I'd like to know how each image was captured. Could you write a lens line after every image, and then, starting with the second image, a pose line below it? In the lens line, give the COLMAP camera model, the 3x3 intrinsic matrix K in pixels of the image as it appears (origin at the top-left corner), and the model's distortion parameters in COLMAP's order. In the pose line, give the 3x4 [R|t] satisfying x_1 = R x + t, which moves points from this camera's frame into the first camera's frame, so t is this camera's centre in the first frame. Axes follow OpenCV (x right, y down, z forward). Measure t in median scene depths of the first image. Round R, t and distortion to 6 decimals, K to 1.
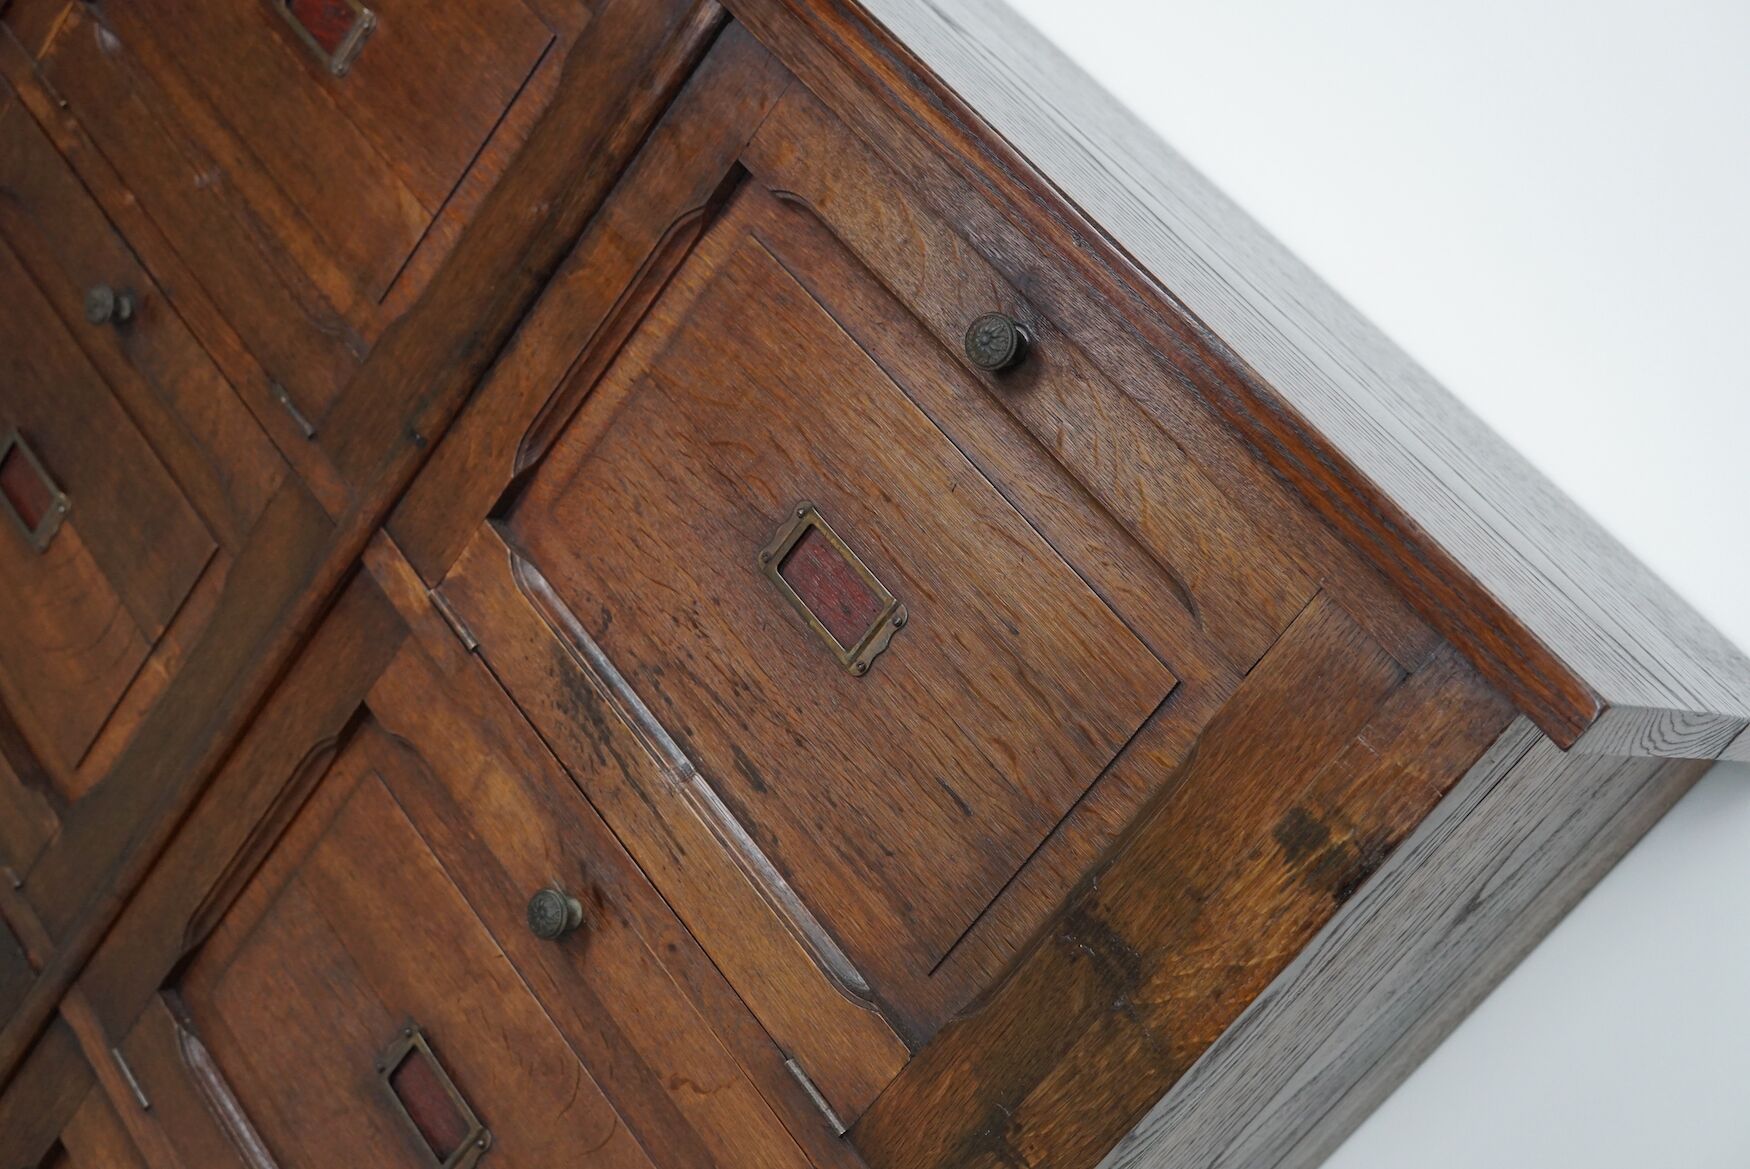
lens RADIAL K [[2266.8, 0, 875.0], [0, 2266.8, 584.5], [0, 0, 1]] dist [-0.157320, 0.361559]
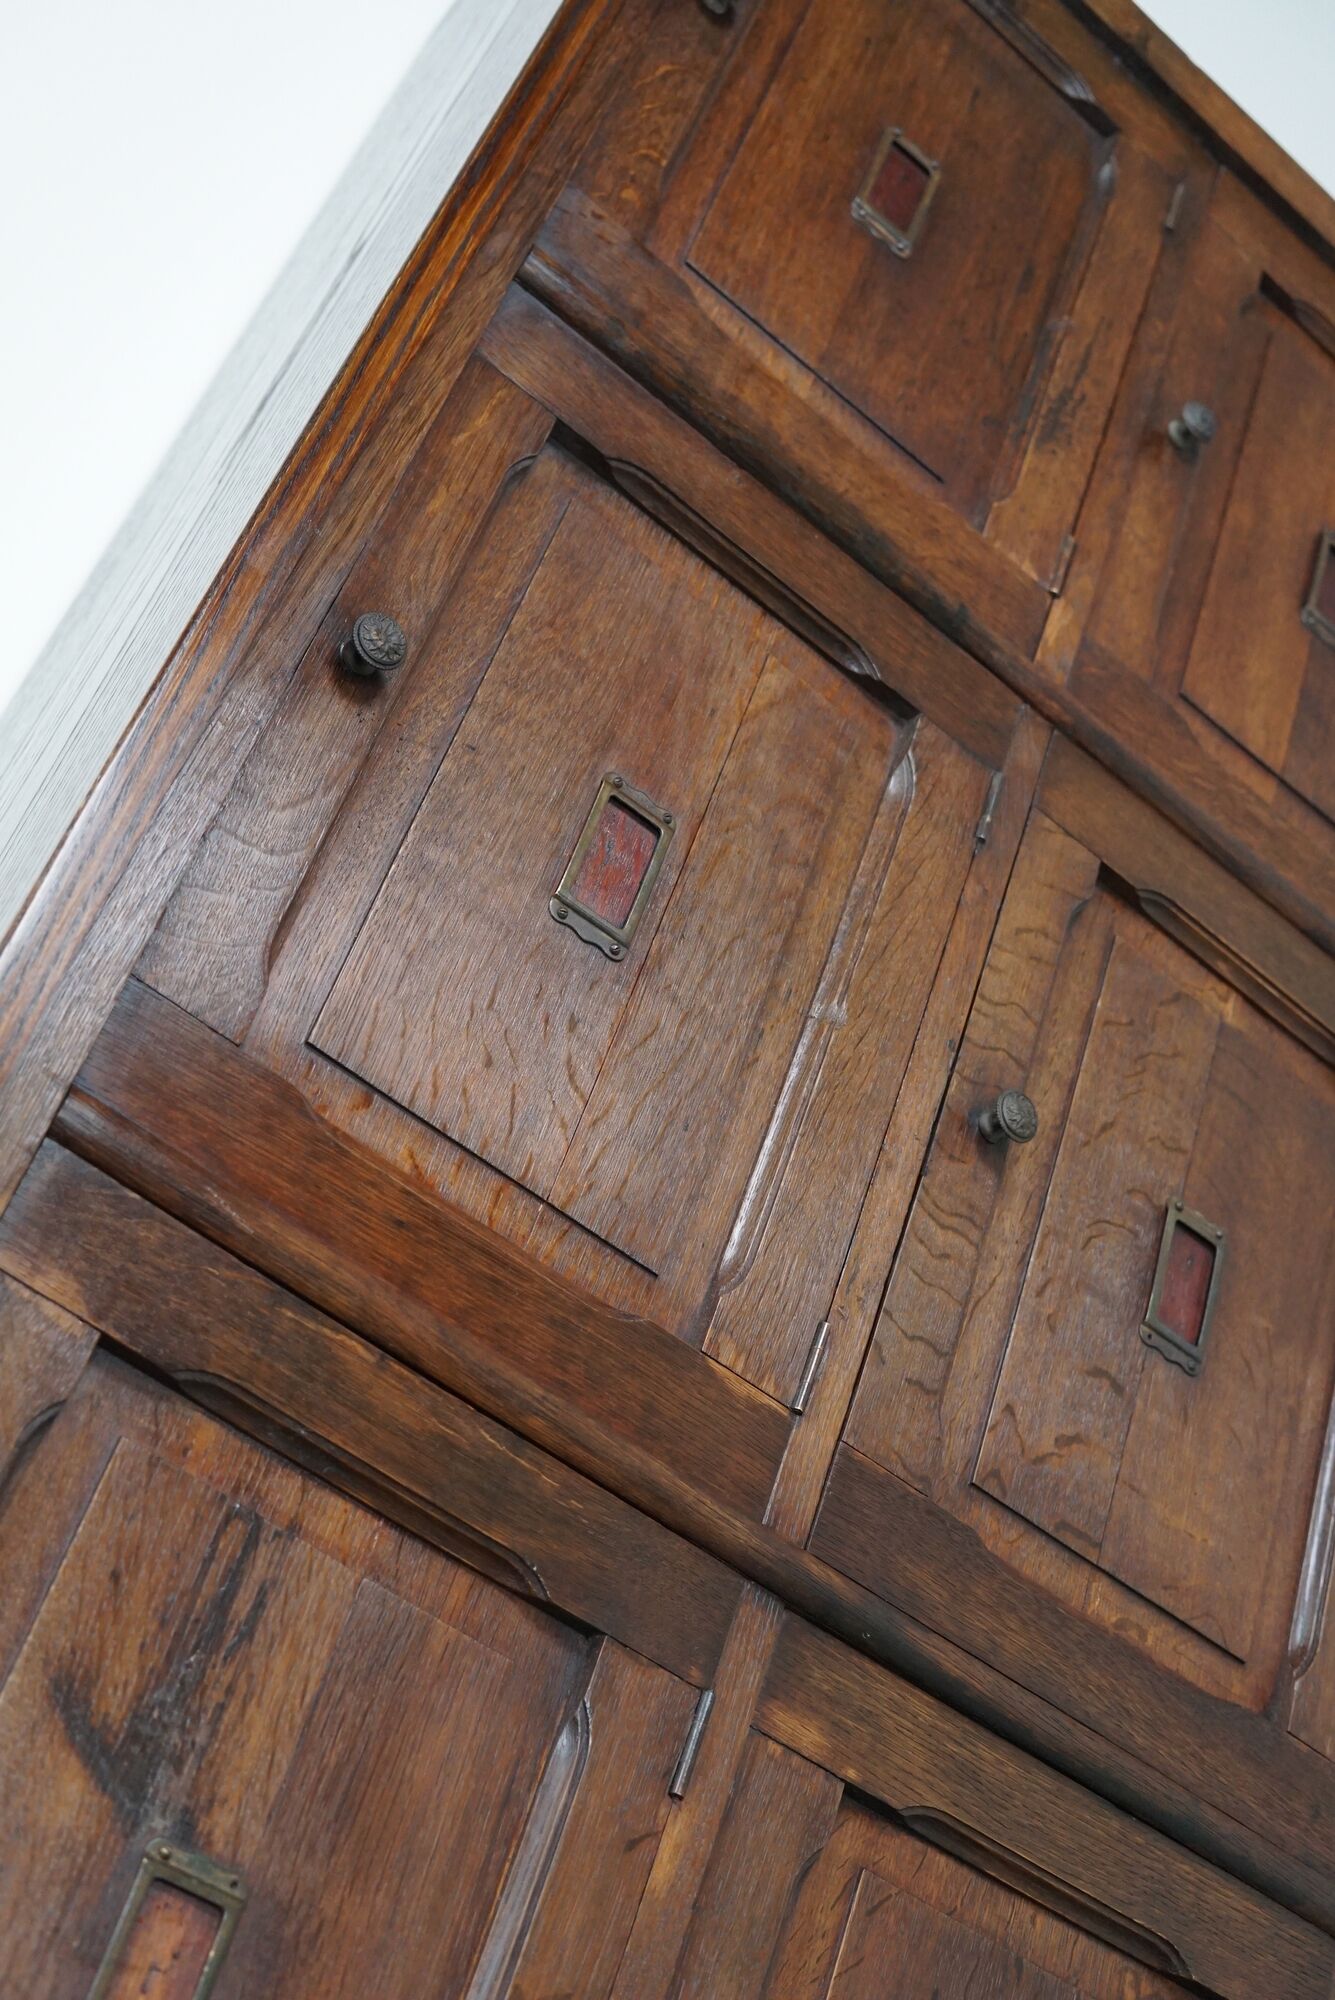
lens RADIAL K [[2590.7, 0, 674.8], [0, 2590.7, 997.0], [0, 0, 1]] dist [-0.157320, 0.361559]
pose [[-0.584368, -0.607194, 0.538358, -0.873052], [0.721512, -0.085140, 0.687148, -0.976507], [-0.371396, 0.789979, 0.487851, 0.683464]]
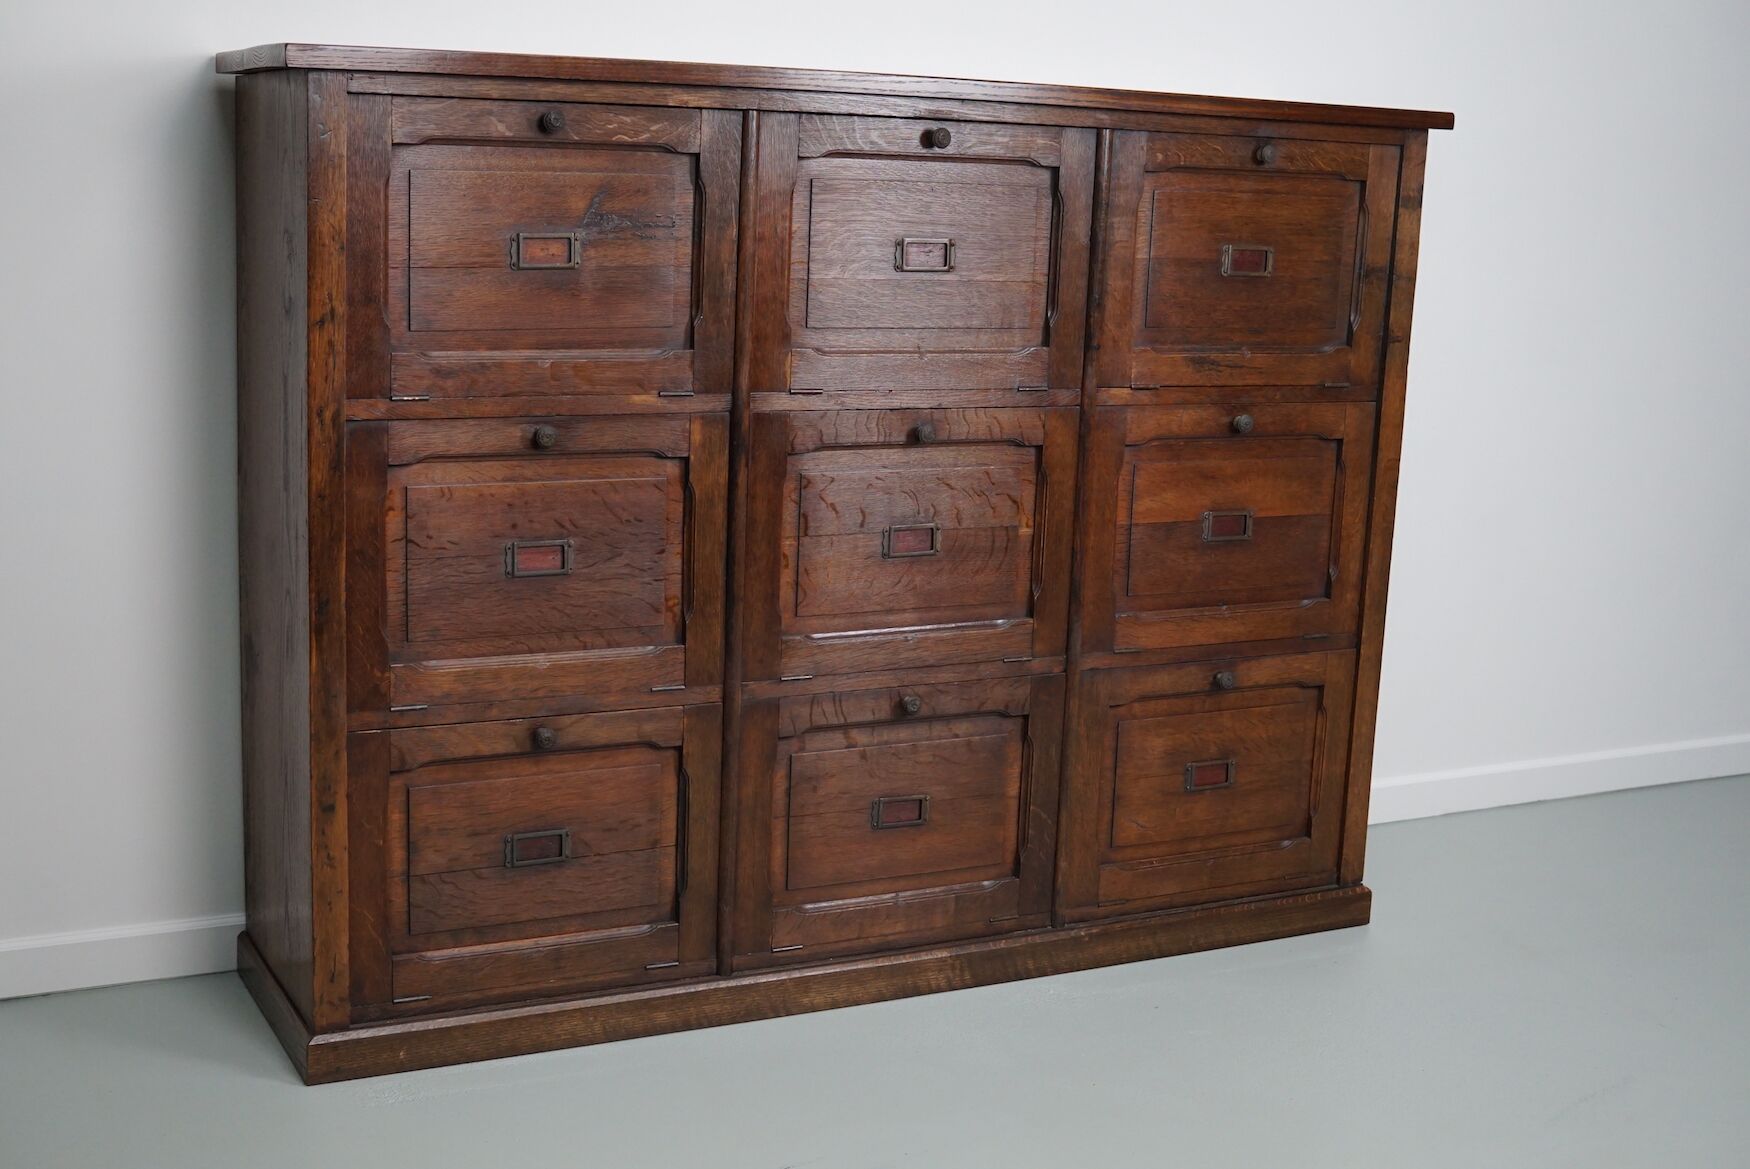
lens RADIAL K [[2266.8, 0, 875.0], [0, 2266.8, 584.5], [0, 0, 1]] dist [-0.157320, 0.361559]
pose [[0.299940, -0.710479, 0.636597, -2.167113], [0.525374, 0.680028, 0.511414, -1.363589], [-0.796253, 0.181058, 0.577235, -0.199477]]
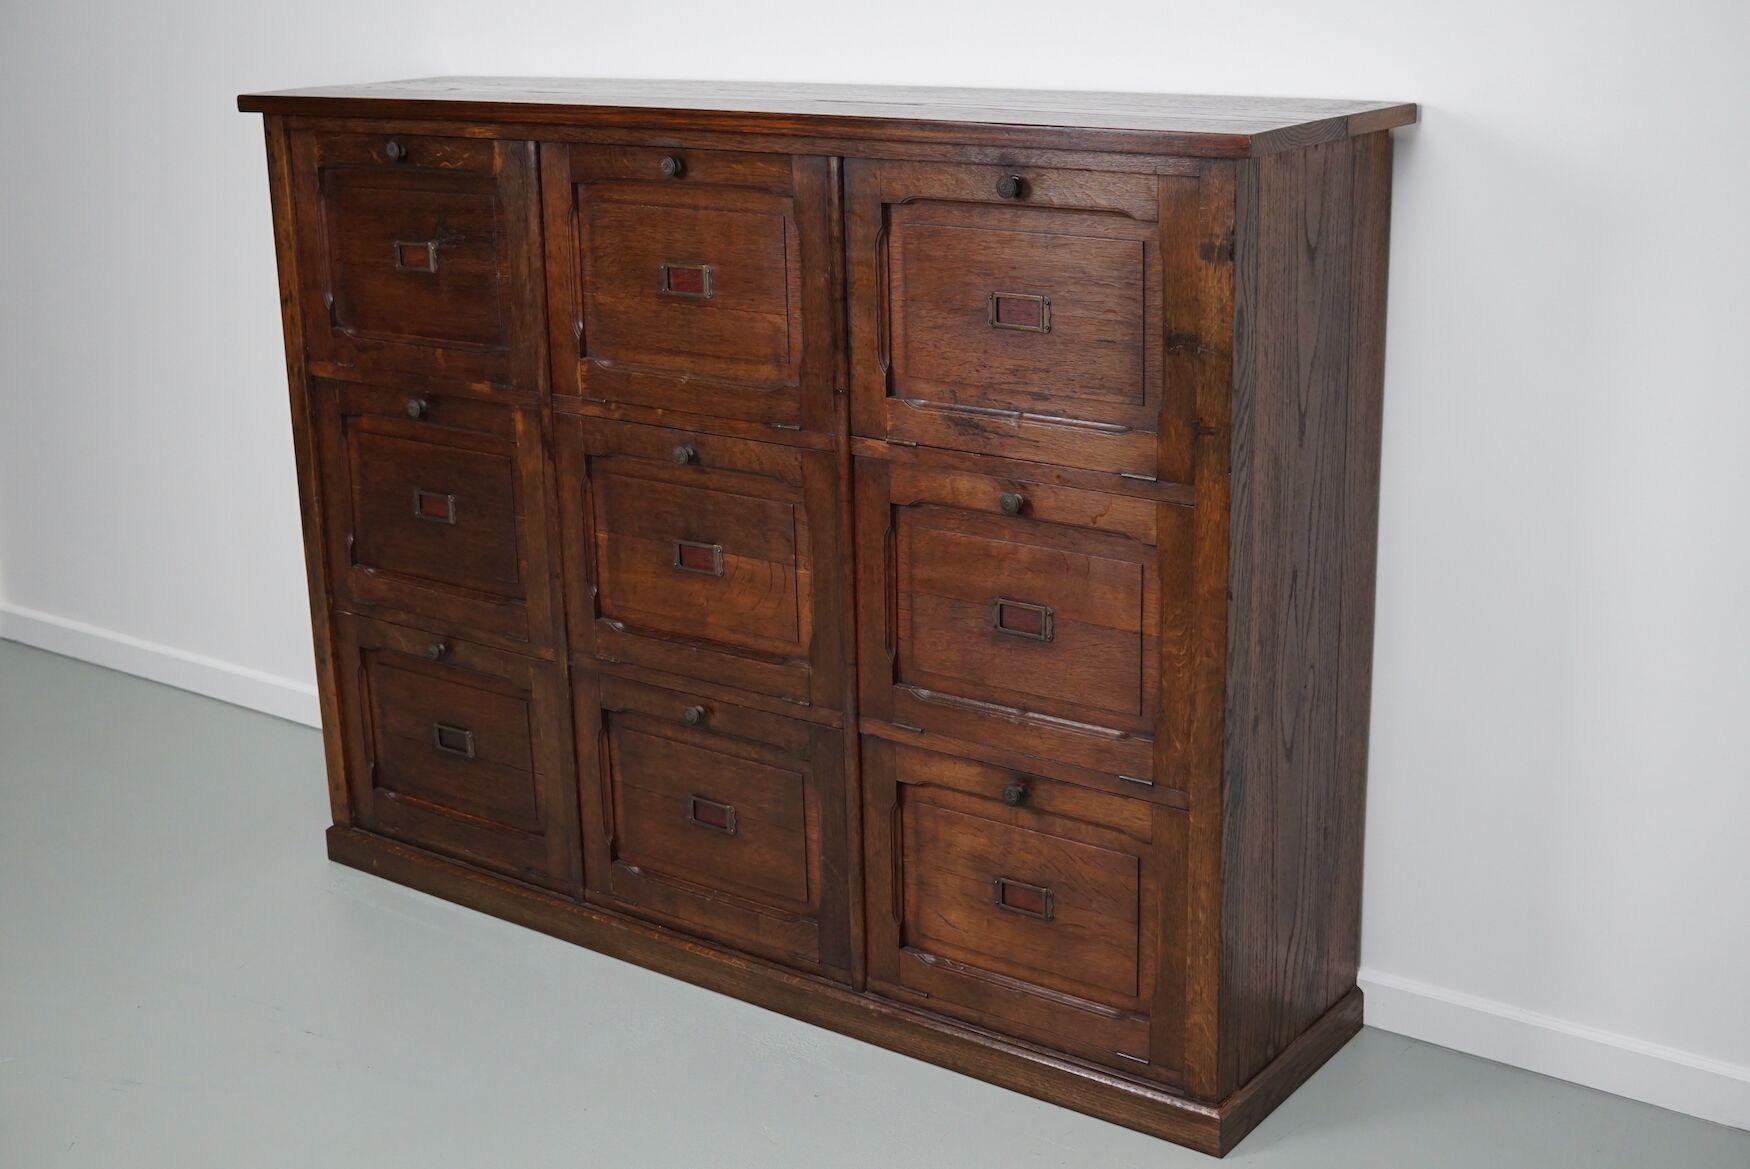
lens RADIAL K [[2266.8, 0, 875.0], [0, 2266.8, 584.5], [0, 0, 1]] dist [-0.157320, 0.361559]
pose [[0.791110, -0.605204, -0.088730, -0.096890], [0.595485, 0.795178, -0.114410, 0.394615], [0.139798, 0.037673, 0.989463, -1.324194]]
